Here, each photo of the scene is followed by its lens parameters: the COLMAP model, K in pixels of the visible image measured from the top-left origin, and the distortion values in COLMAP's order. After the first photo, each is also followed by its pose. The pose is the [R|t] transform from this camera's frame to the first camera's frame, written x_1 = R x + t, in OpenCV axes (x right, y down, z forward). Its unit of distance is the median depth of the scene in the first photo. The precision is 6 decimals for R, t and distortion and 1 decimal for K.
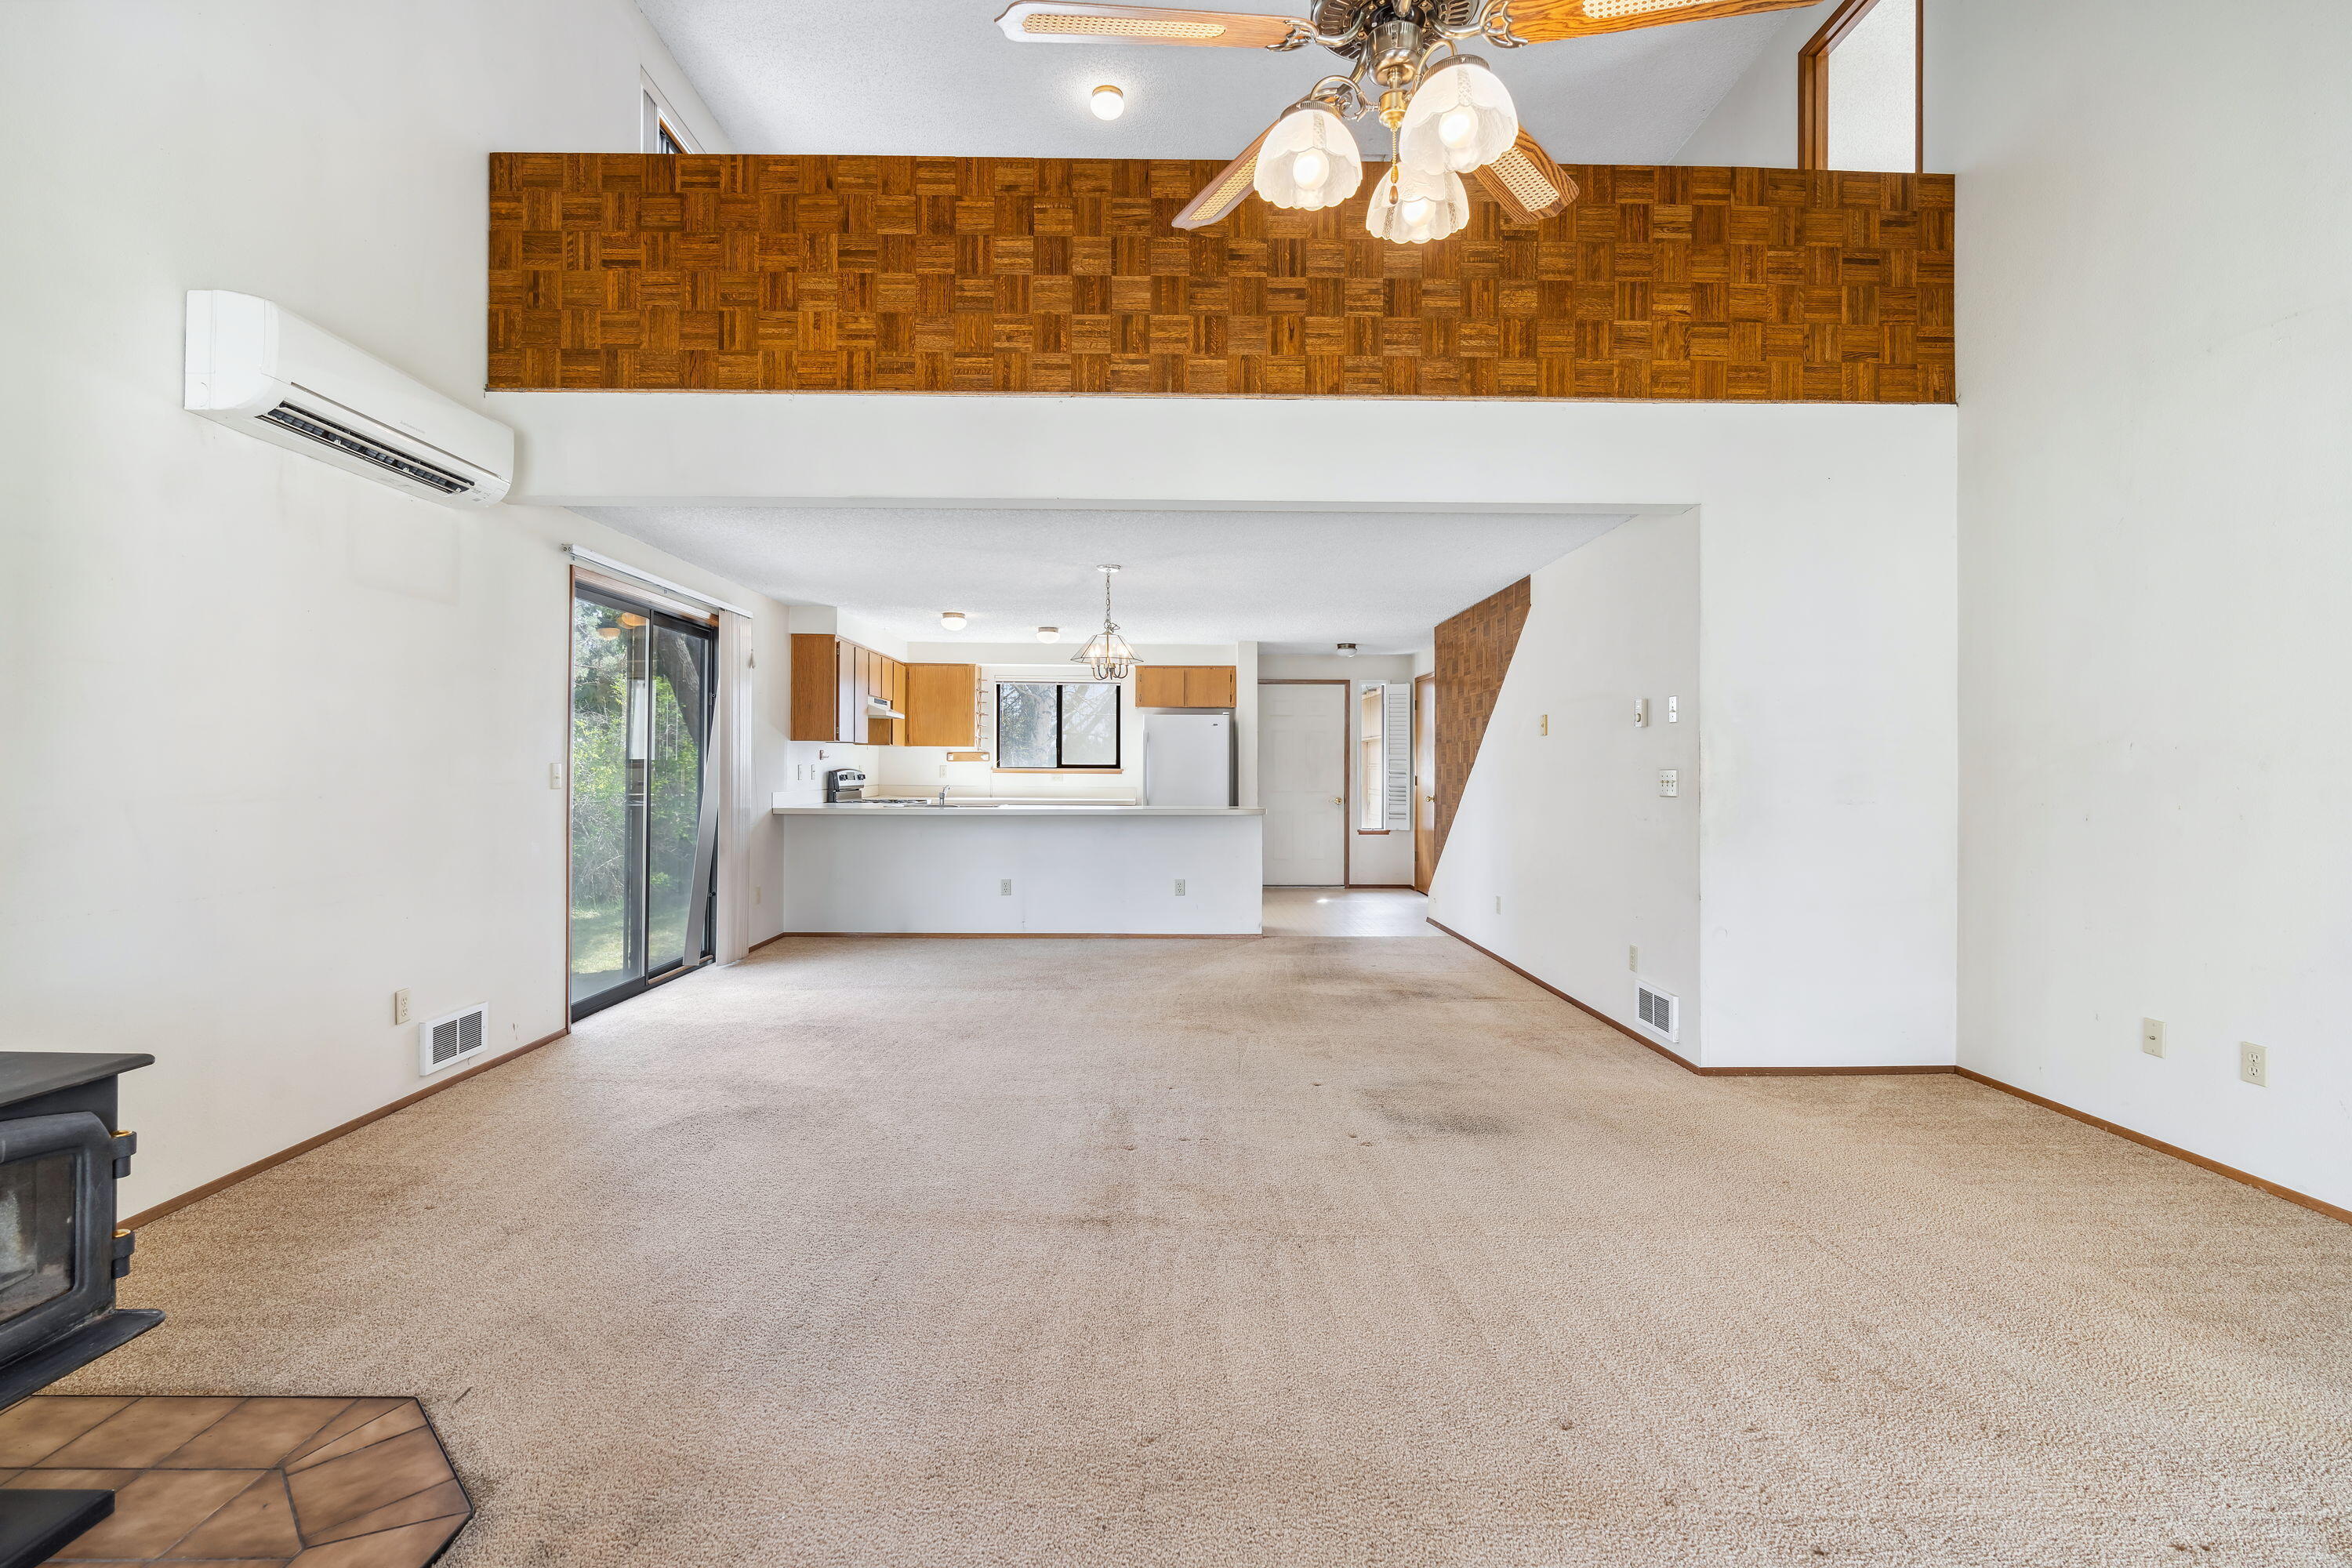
lens RADIAL K [[1074.0, 0, 1177.4], [0, 1074.0, 765.8], [0, 0, 1]] dist [-0.017005, 0.012250]
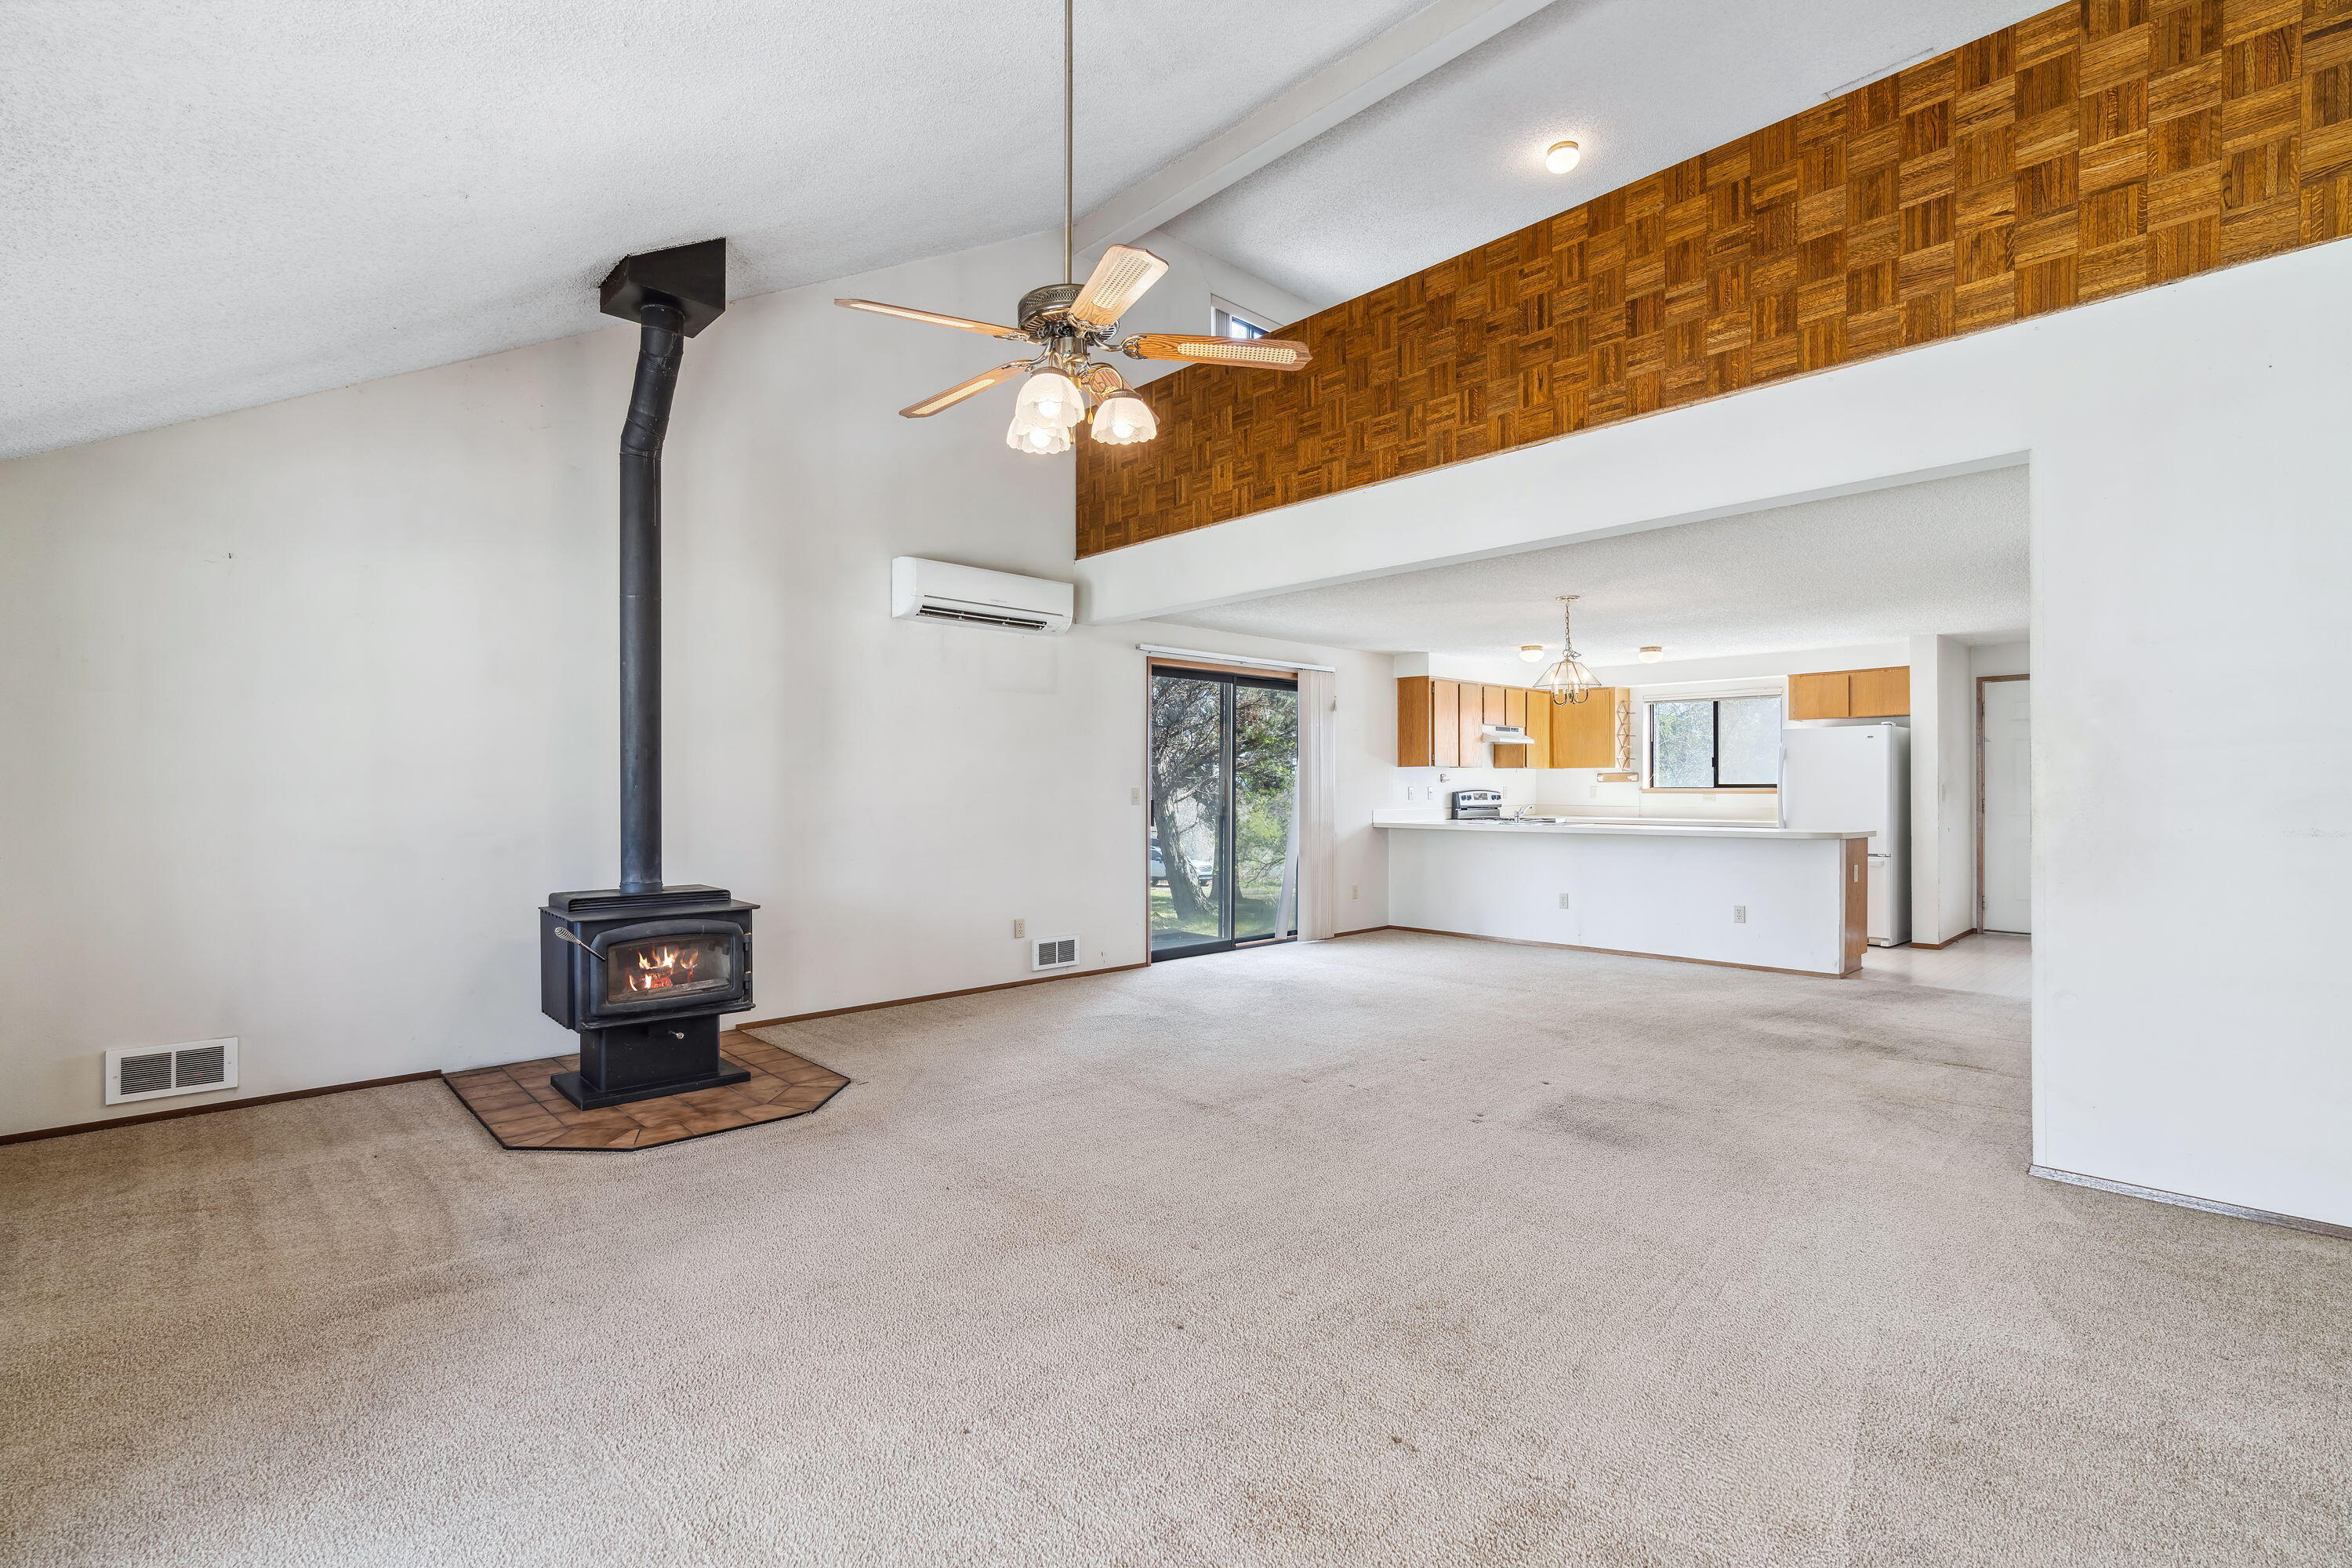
lens RADIAL K [[1060.3, 0, 1169.2], [0, 1060.3, 788.2], [0, 0, 1]] dist [-0.001556, 0.000442]
pose [[0.679174, -0.006862, -0.733945, 0.629254], [0.007568, 0.999969, -0.002347, 0.002187], [0.733939, -0.003961, 0.679204, 0.003632]]
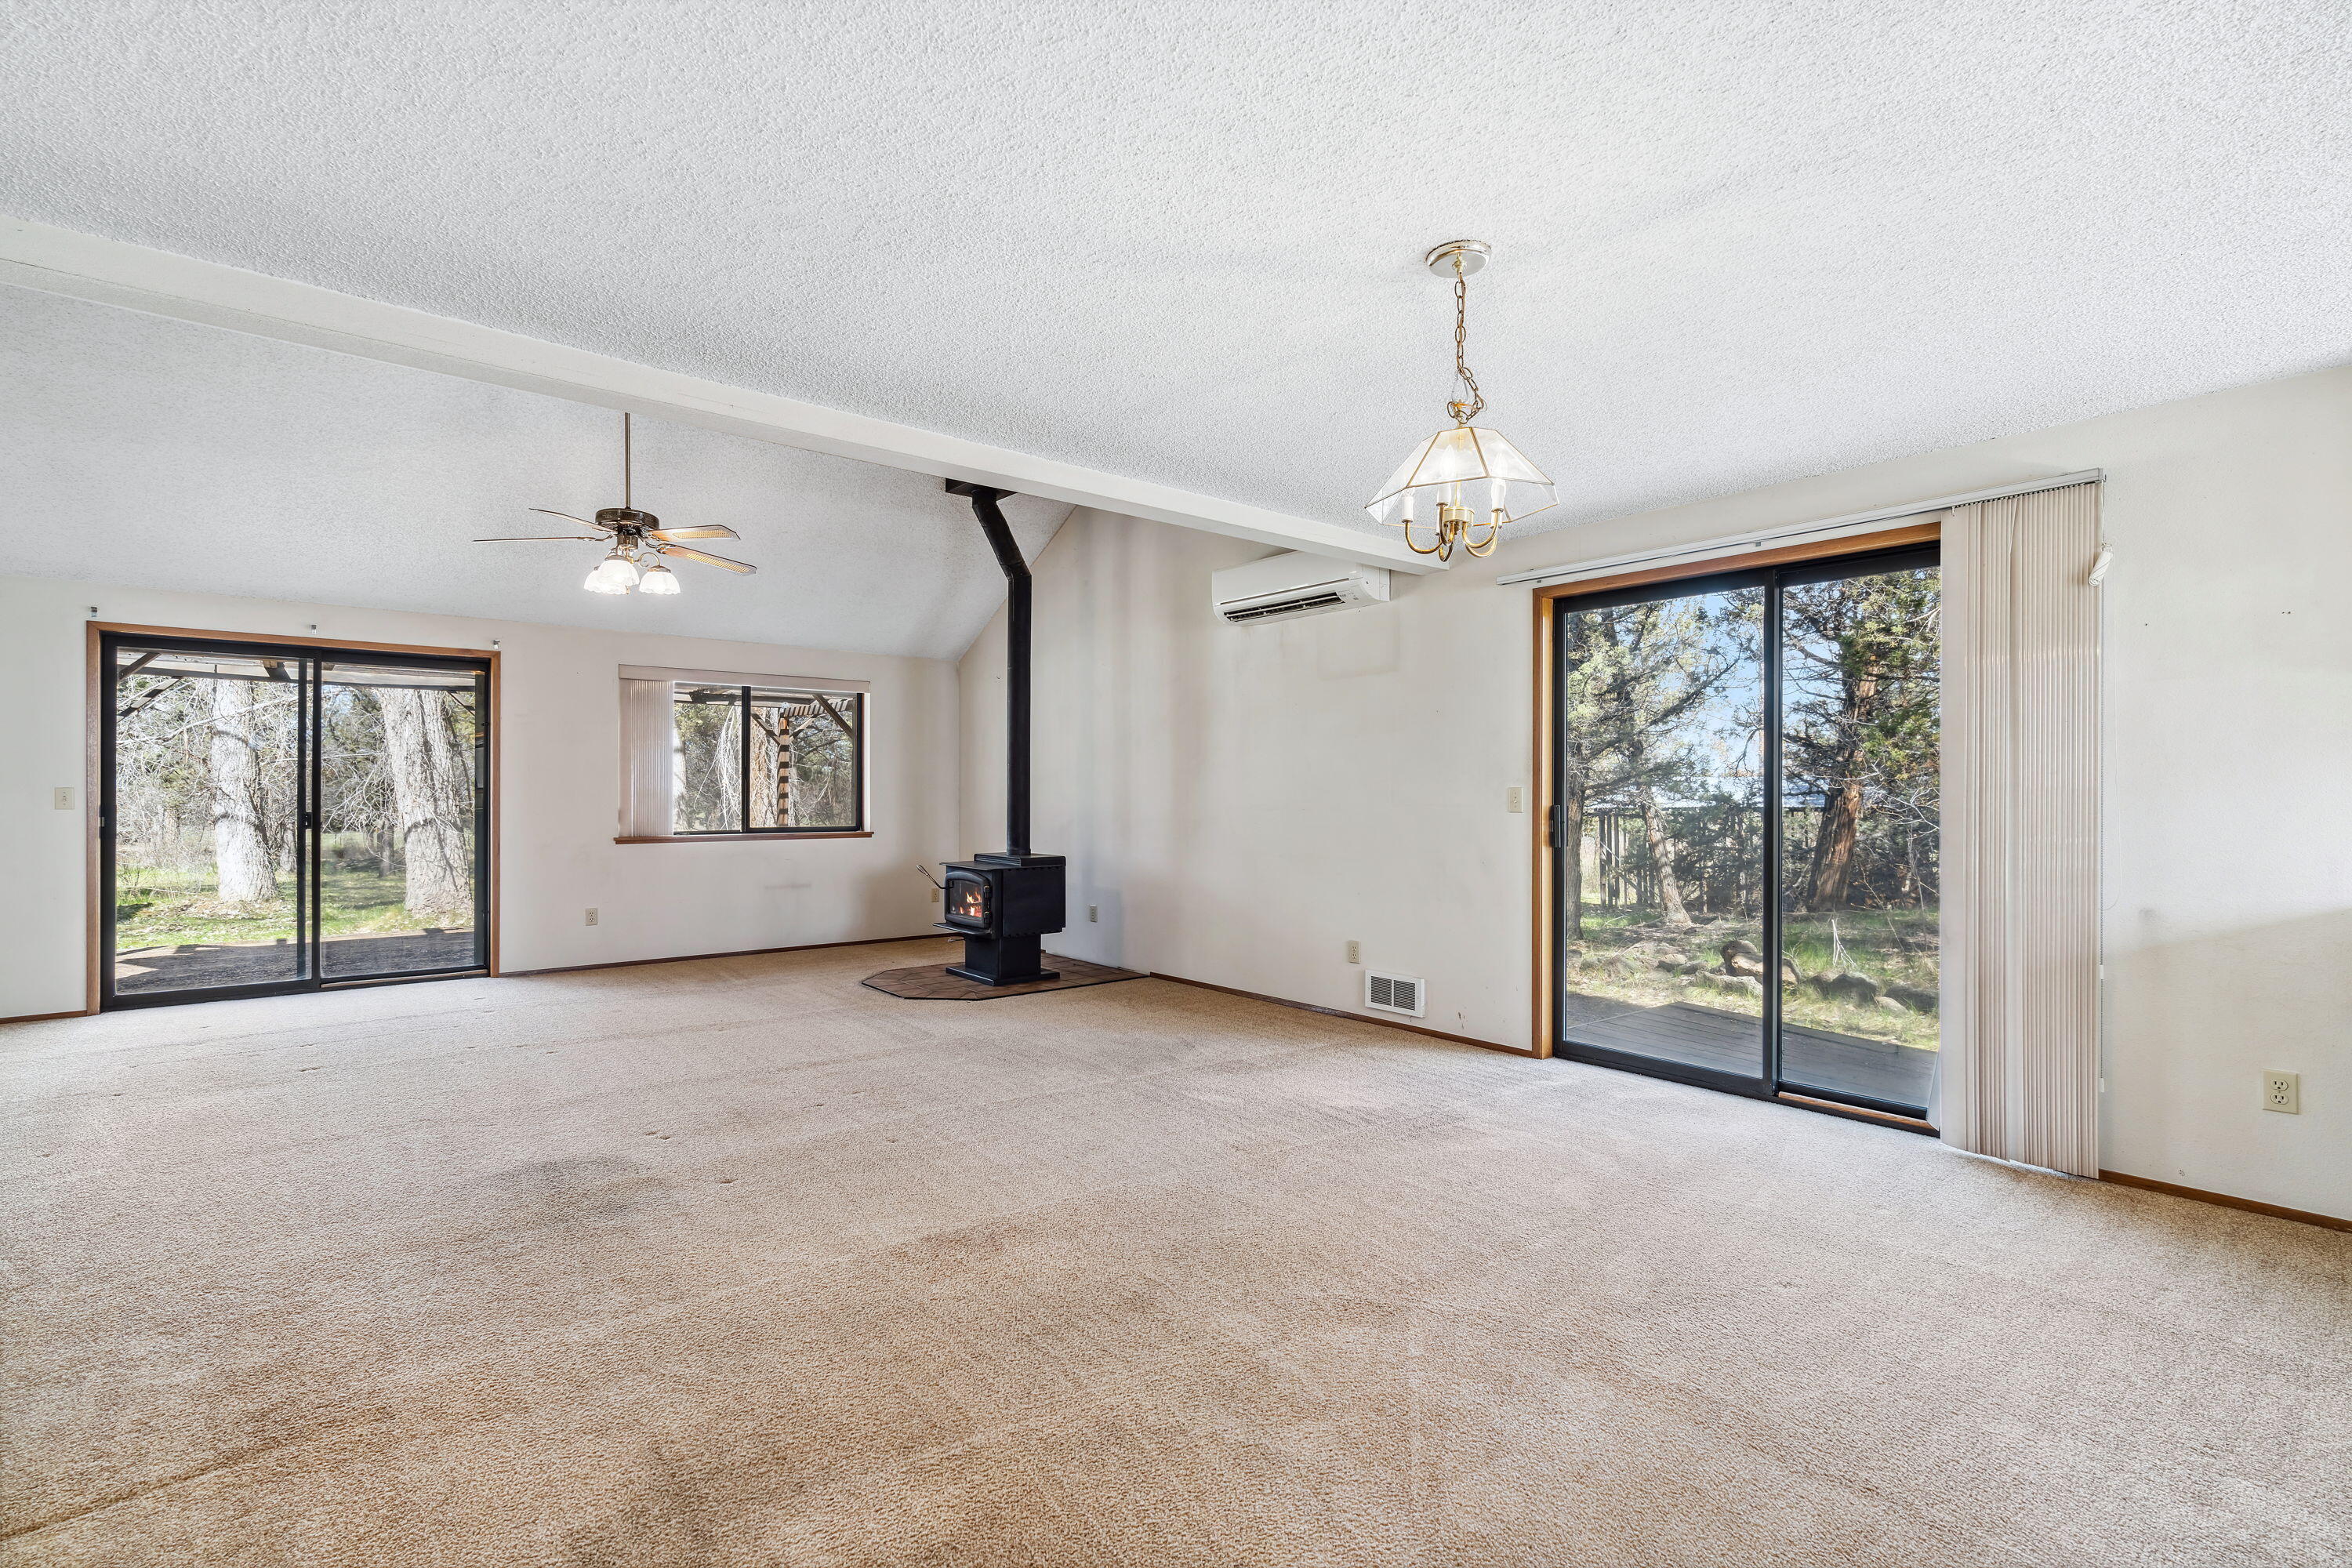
lens RADIAL K [[1060.3, 0, 1169.2], [0, 1060.3, 788.2], [0, 0, 1]] dist [-0.001556, 0.000442]
pose [[-0.772000, -0.006581, -0.635589, 0.369740], [-0.001589, 0.999963, -0.008424, 0.008092], [0.635621, -0.005494, -0.771982, 1.753195]]
